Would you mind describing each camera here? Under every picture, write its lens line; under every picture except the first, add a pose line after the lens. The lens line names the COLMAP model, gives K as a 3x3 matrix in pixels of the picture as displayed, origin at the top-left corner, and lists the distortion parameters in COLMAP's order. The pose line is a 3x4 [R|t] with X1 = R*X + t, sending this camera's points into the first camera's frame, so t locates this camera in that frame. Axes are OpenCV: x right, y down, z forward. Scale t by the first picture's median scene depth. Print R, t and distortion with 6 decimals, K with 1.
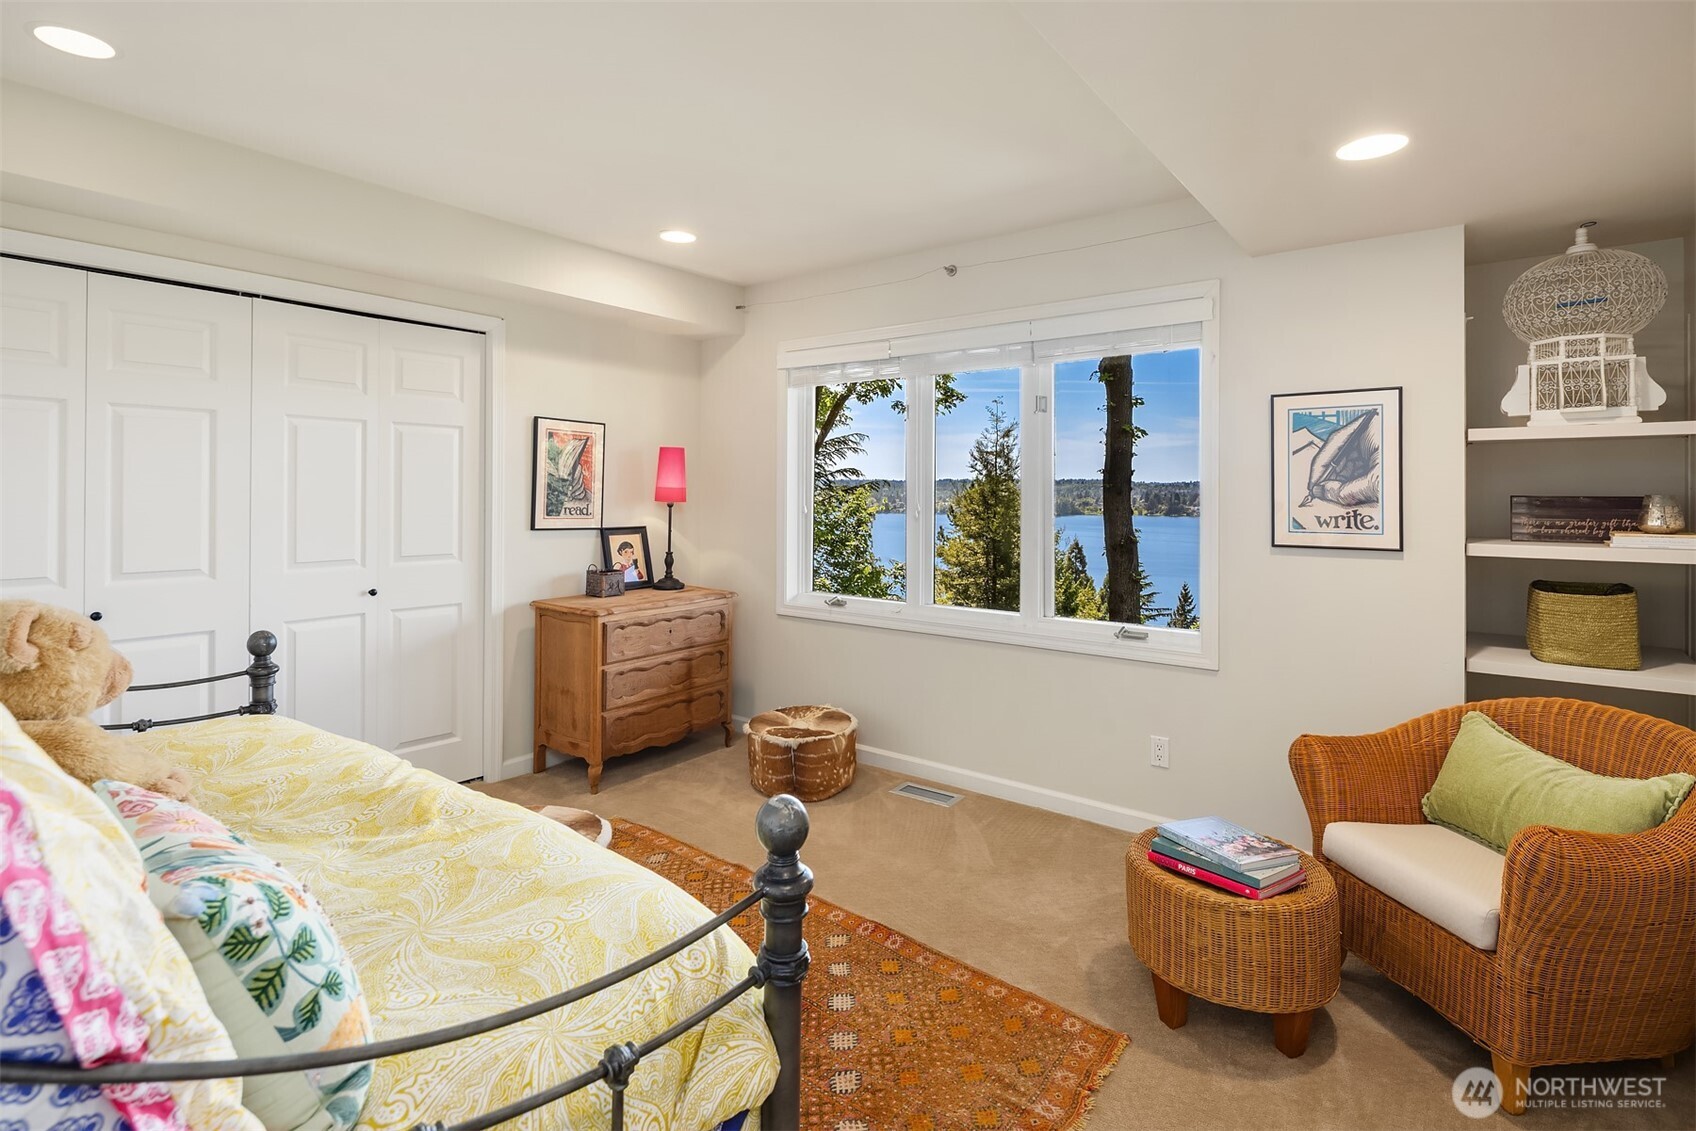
lens RADIAL K [[829.9, 0, 846.7], [0, 829.9, 496.2], [0, 0, 1]] dist [-0.003321, -0.001080]
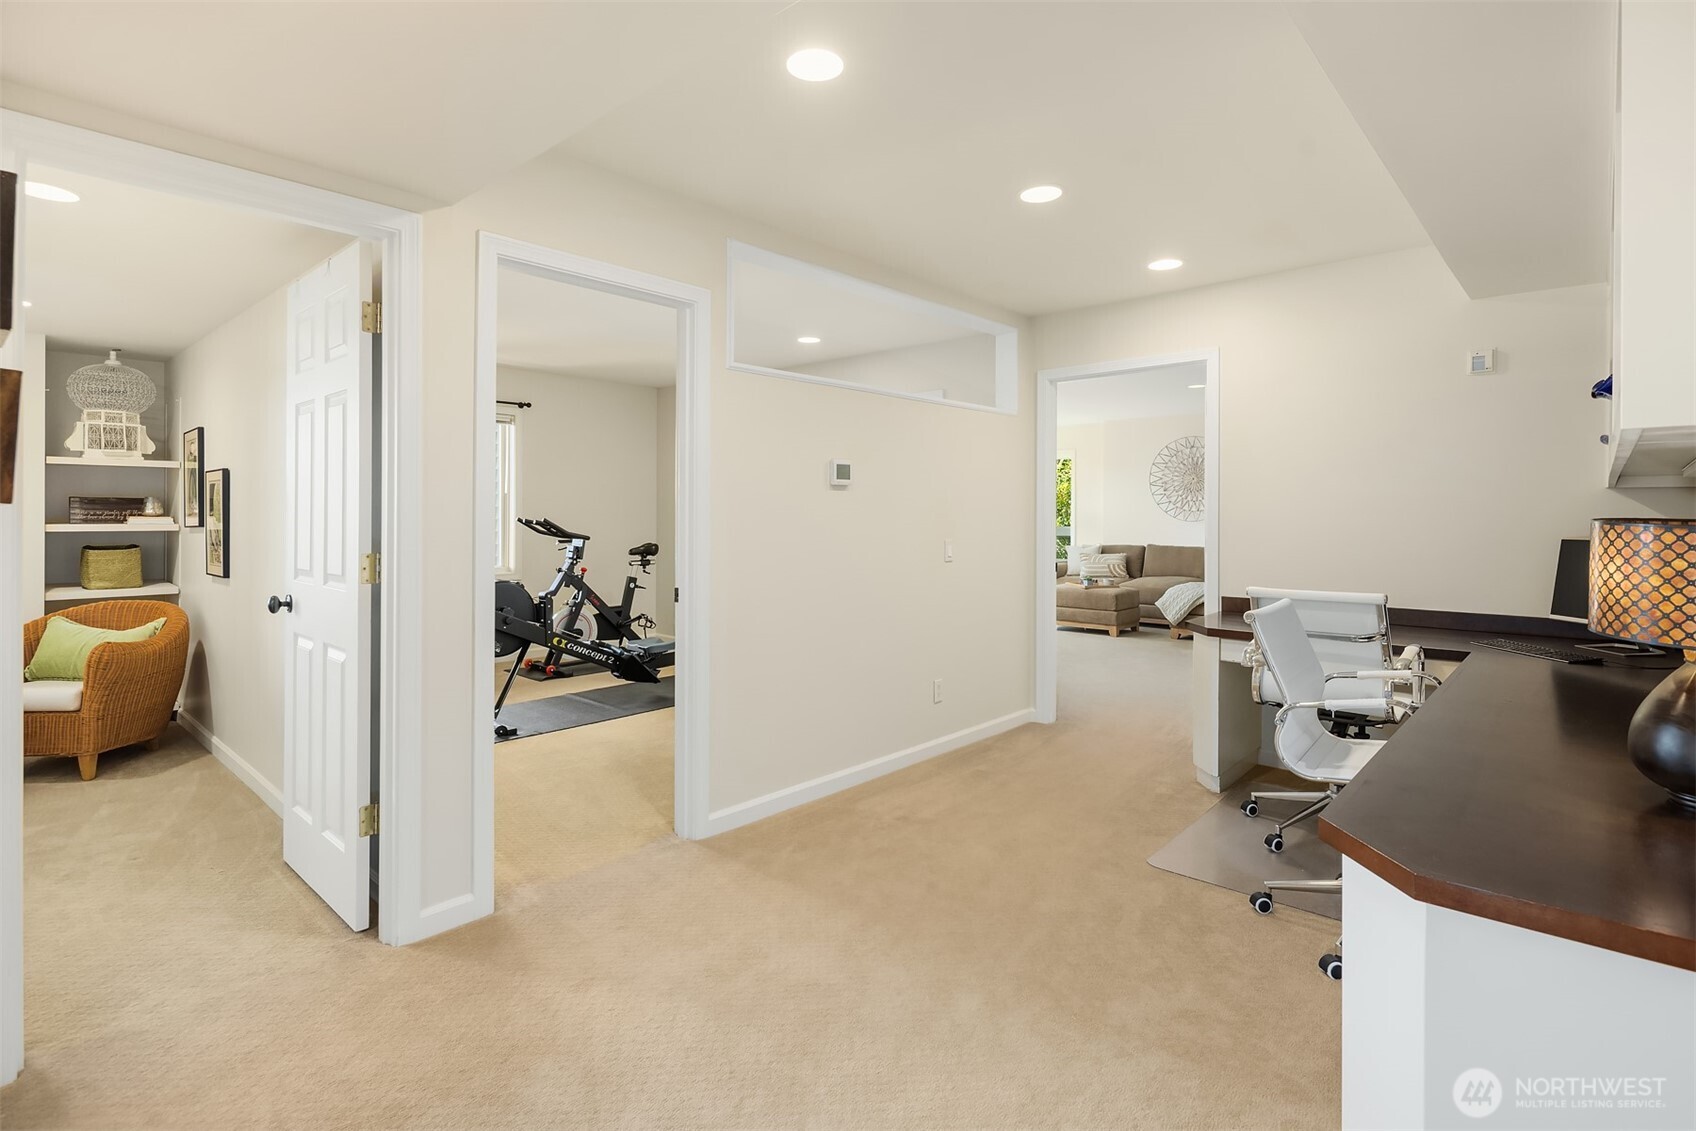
lens RADIAL K [[829.9, 0, 846.7], [0, 829.9, 496.2], [0, 0, 1]] dist [-0.003321, -0.001080]
pose [[0.094522, 0.007034, 0.995498, -0.789771], [0.001463, 0.999973, -0.007205, 0.013912], [-0.995522, 0.002137, 0.094509, -0.801089]]
